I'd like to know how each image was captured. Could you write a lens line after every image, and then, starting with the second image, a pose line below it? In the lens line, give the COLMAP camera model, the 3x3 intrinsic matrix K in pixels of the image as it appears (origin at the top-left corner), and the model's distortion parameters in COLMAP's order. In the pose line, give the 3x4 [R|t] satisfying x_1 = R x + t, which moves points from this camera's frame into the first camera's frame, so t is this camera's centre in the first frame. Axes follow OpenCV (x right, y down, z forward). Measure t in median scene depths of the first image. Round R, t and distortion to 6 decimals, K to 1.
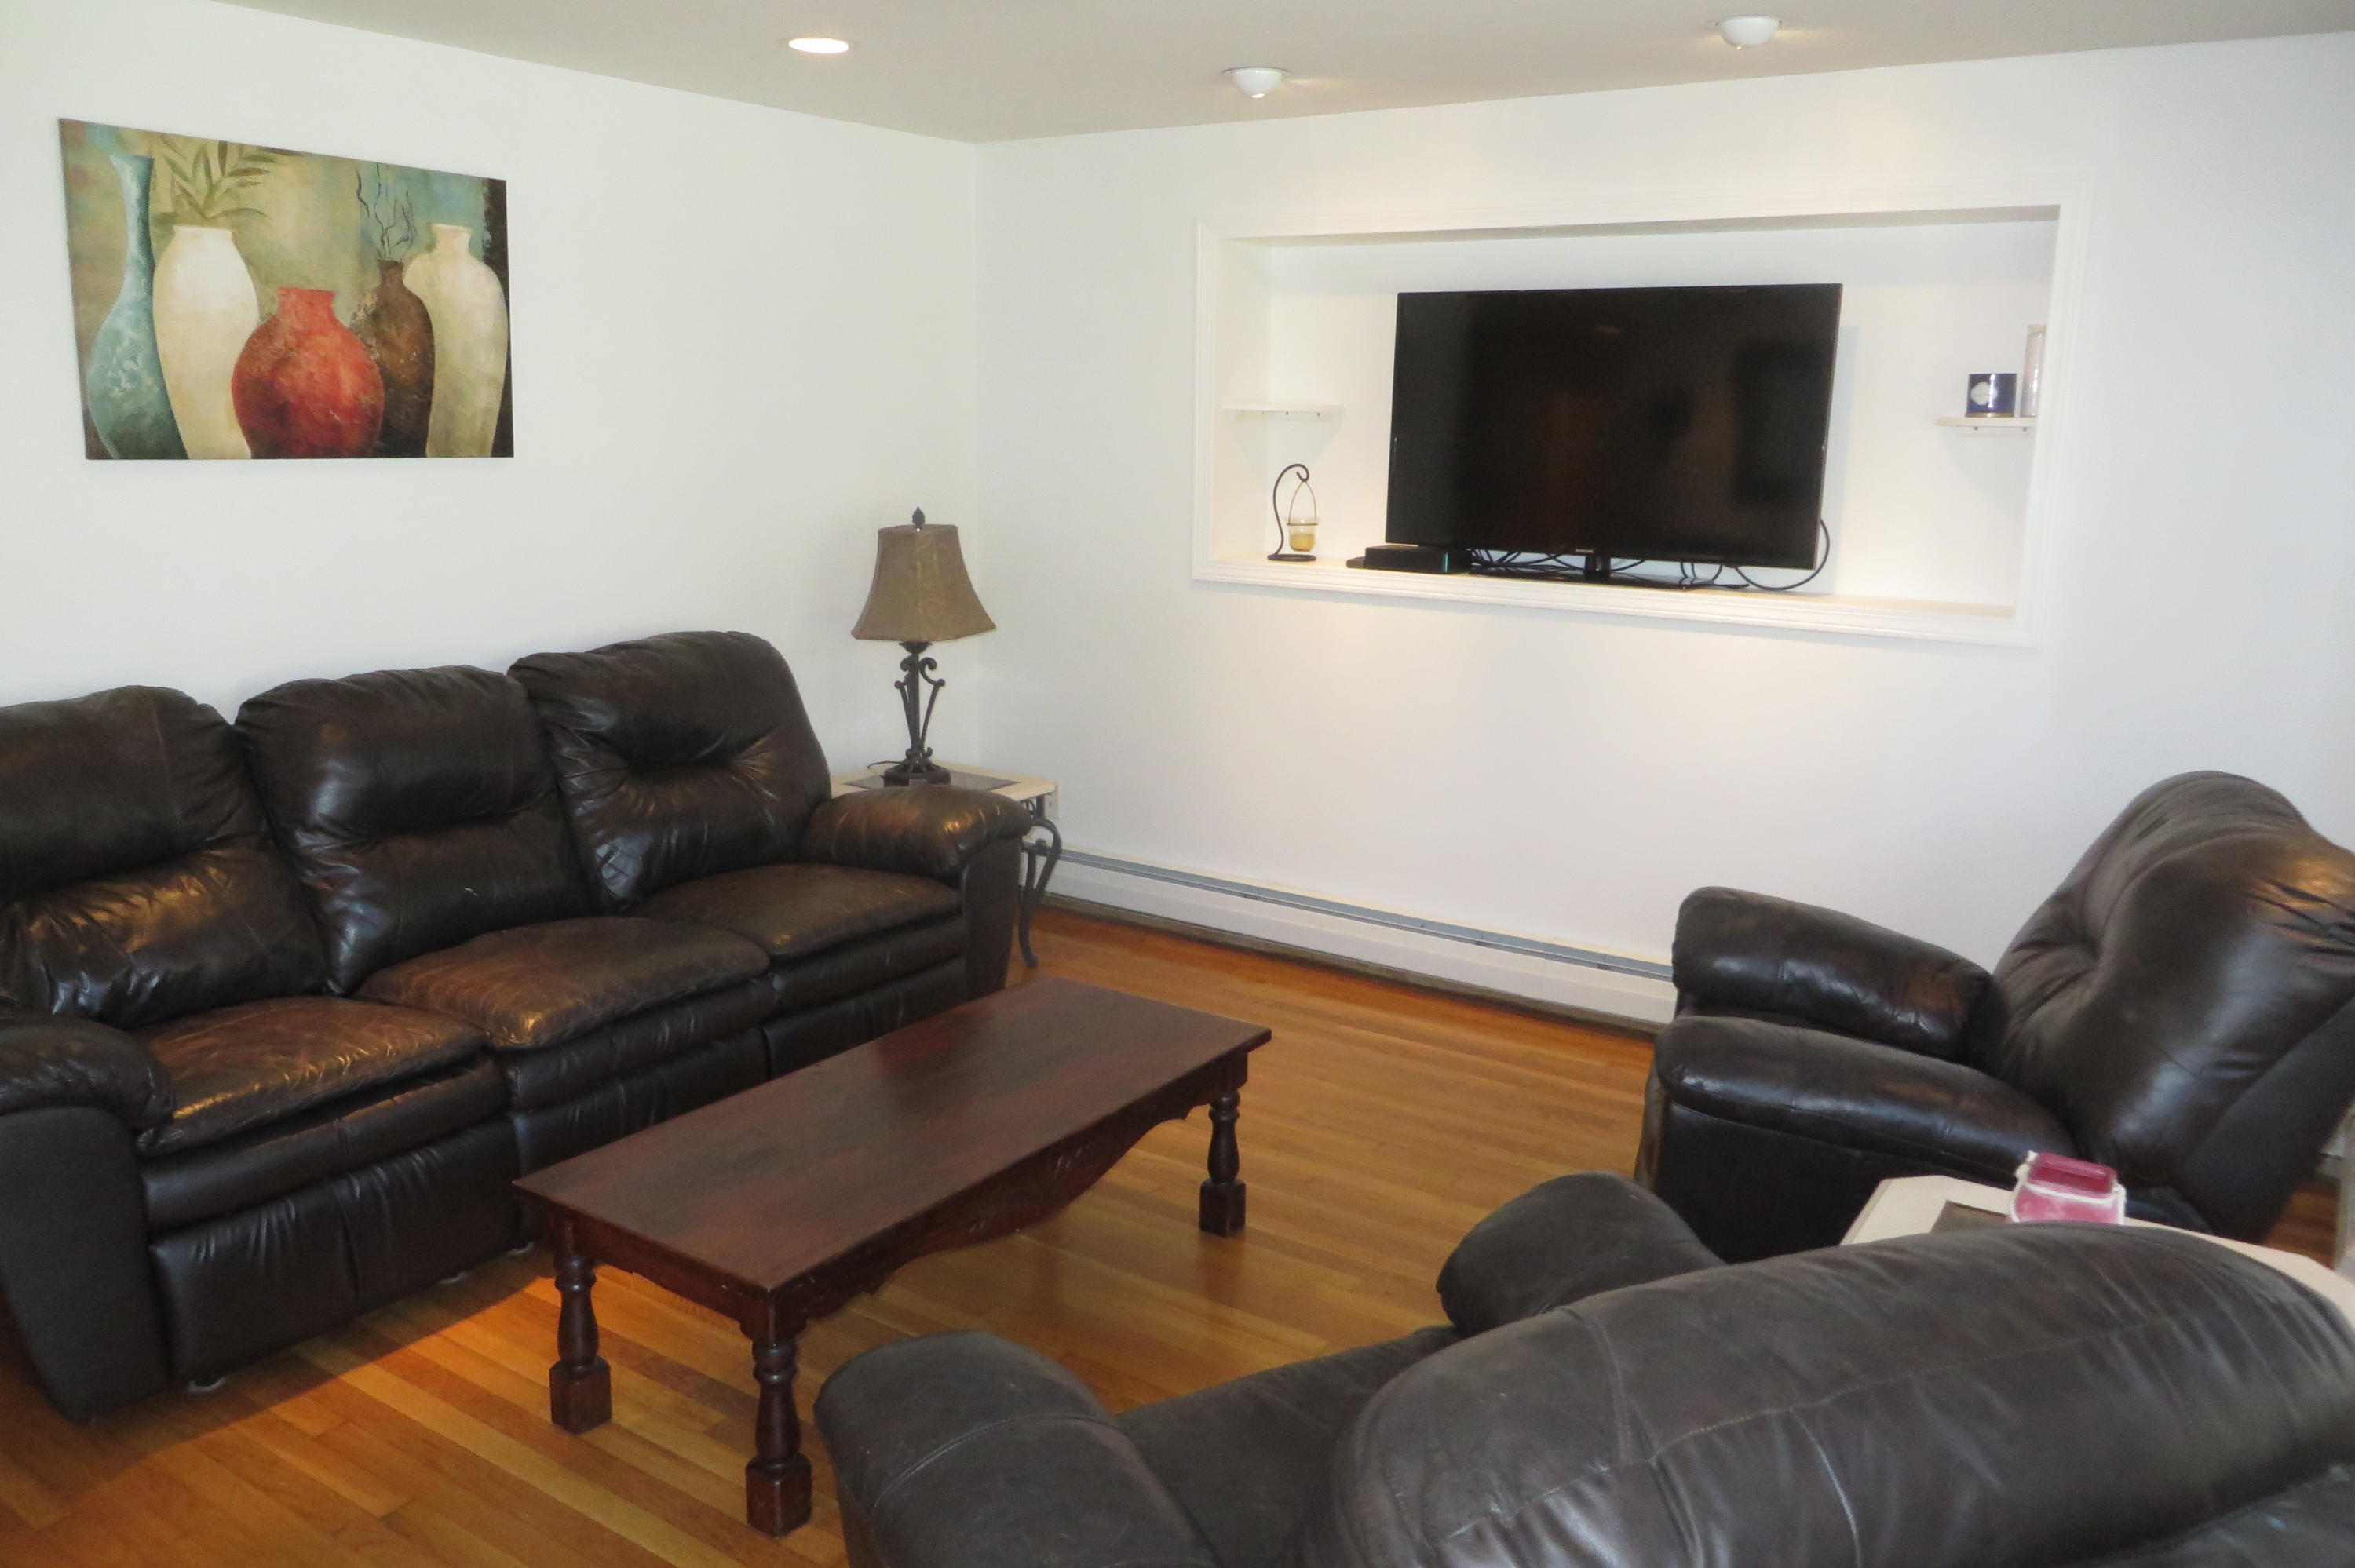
lens RADIAL K [[1769.2, 0, 1177.5], [0, 1769.2, 784.0], [0, 0, 1]] dist [-0.005959, -0.008477]
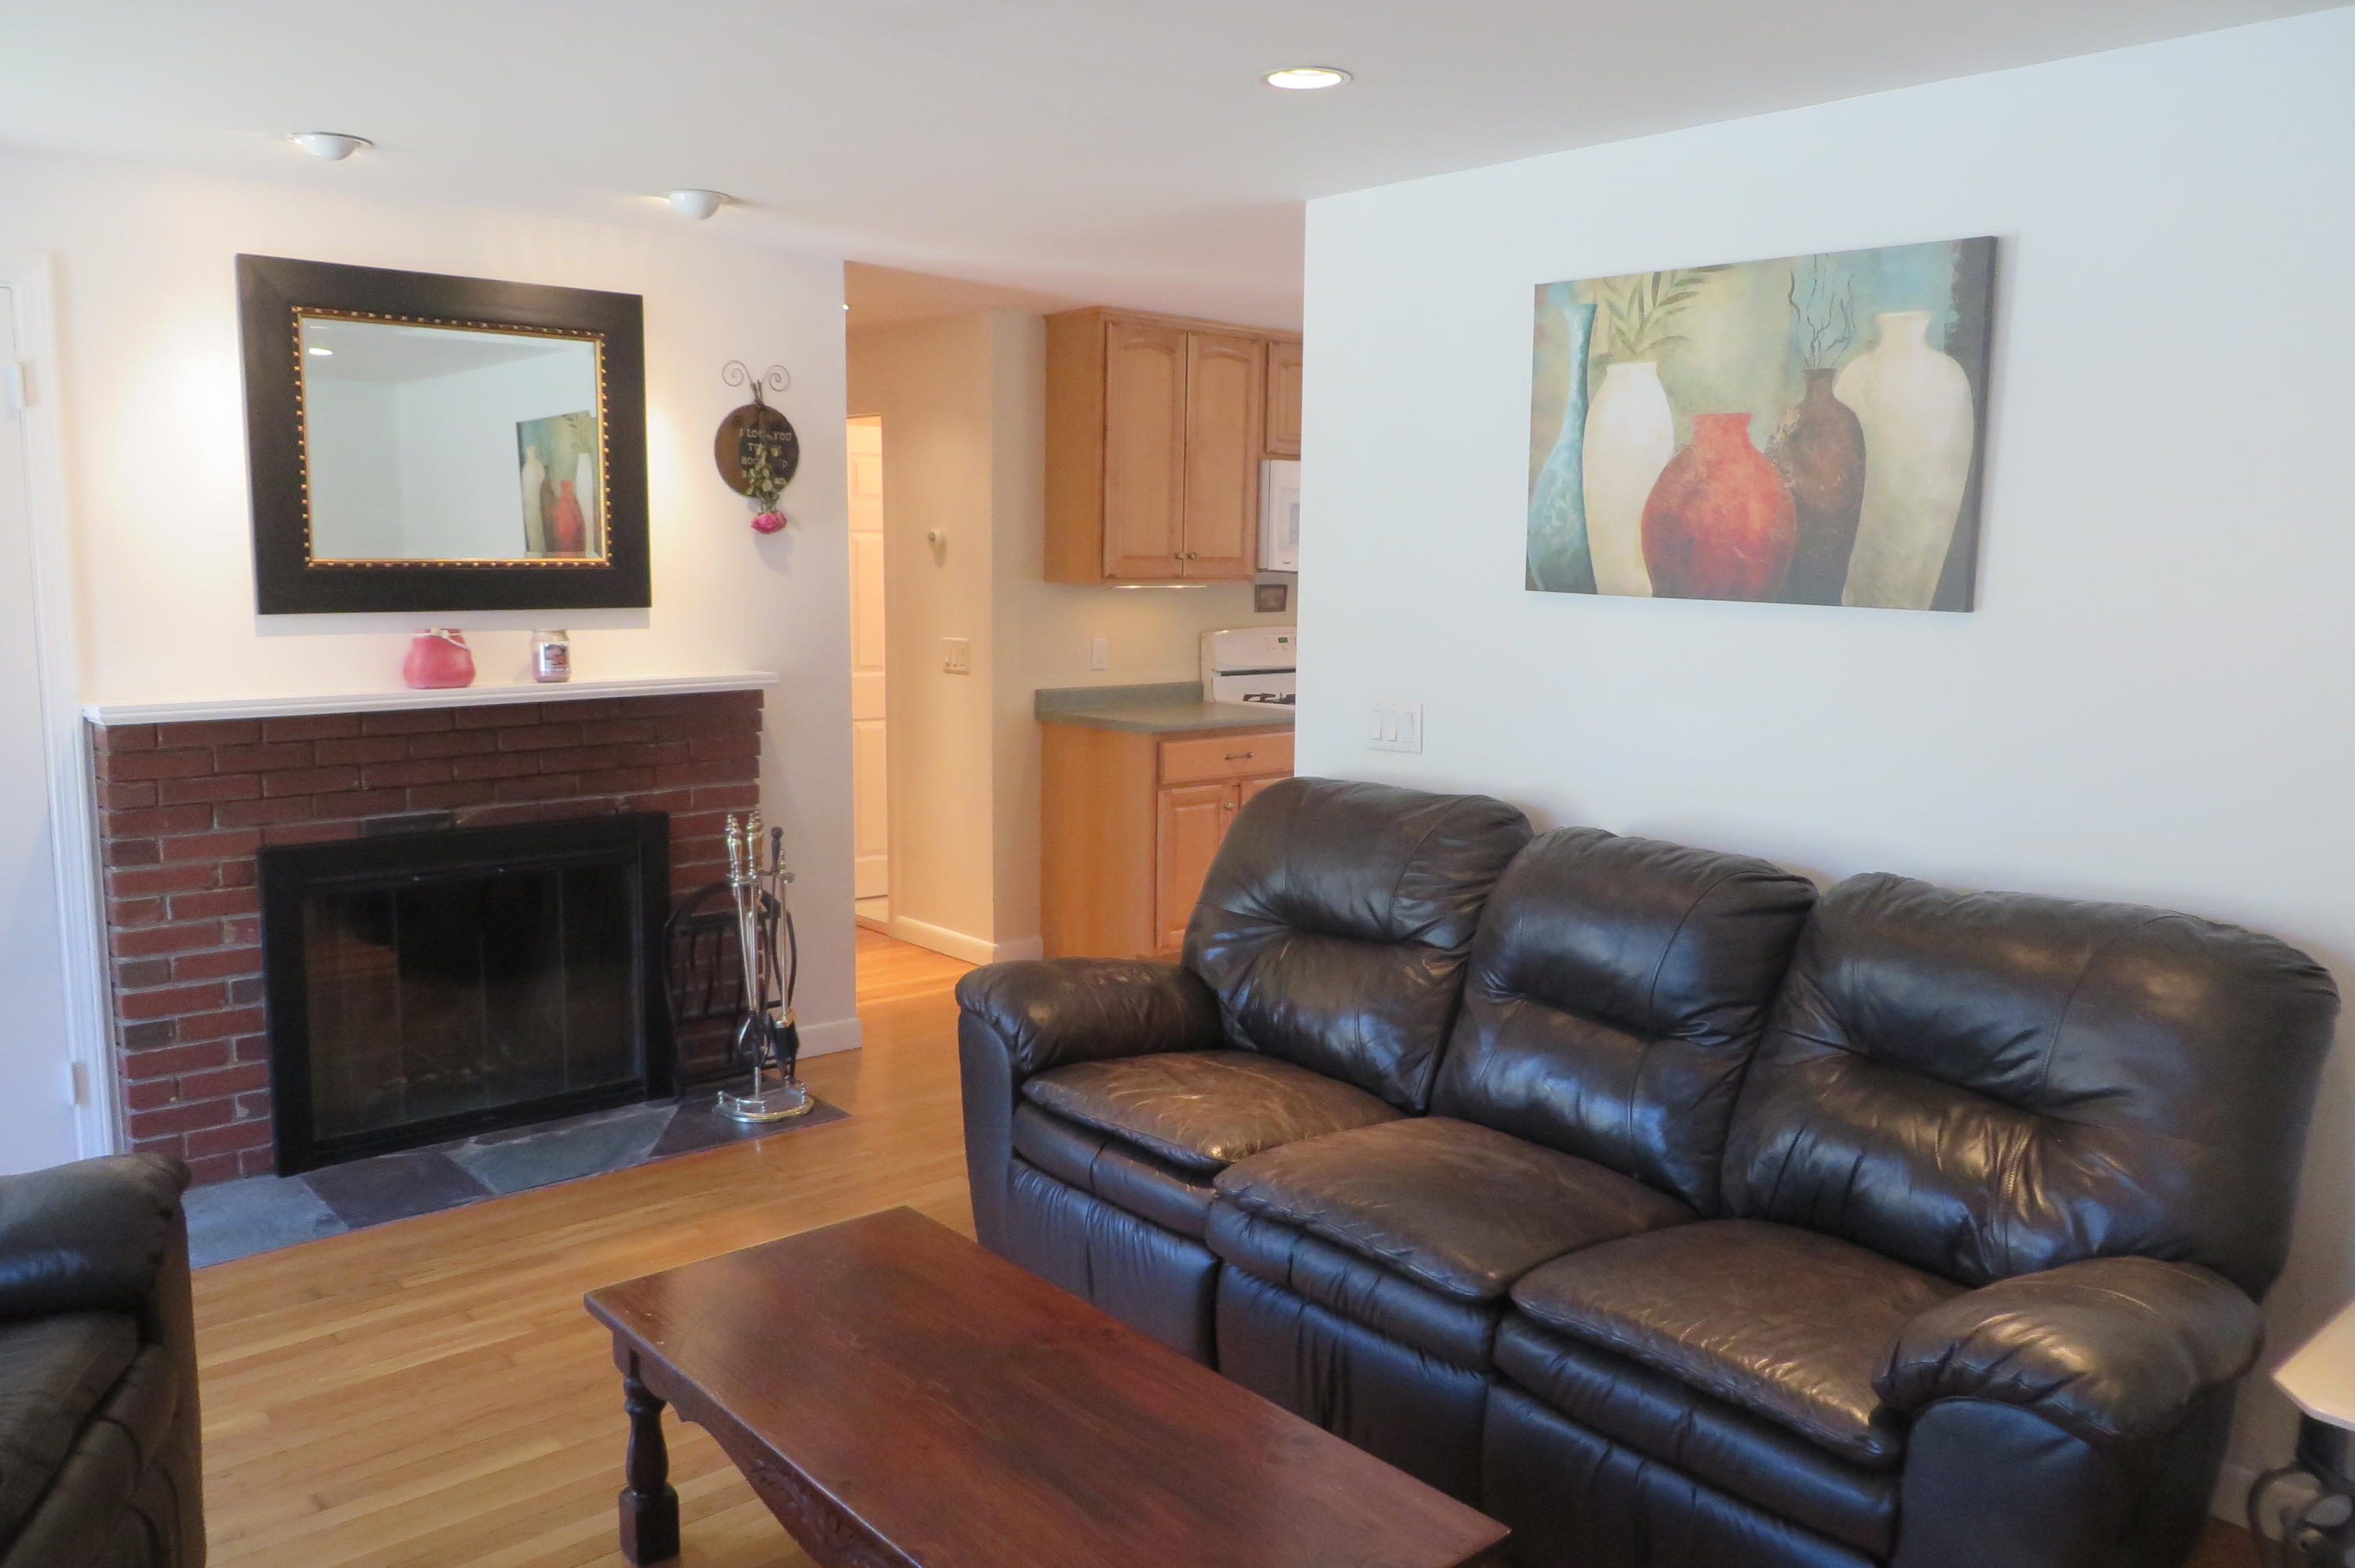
lens RADIAL K [[1769.2, 0, 1177.5], [0, 1769.2, 784.0], [0, 0, 1]] dist [-0.005959, -0.008477]
pose [[-0.249347, 0.114198, -0.961658, 0.469665], [-0.217452, 0.961063, 0.170510, -0.194294], [0.943685, 0.251630, -0.214805, 0.988841]]
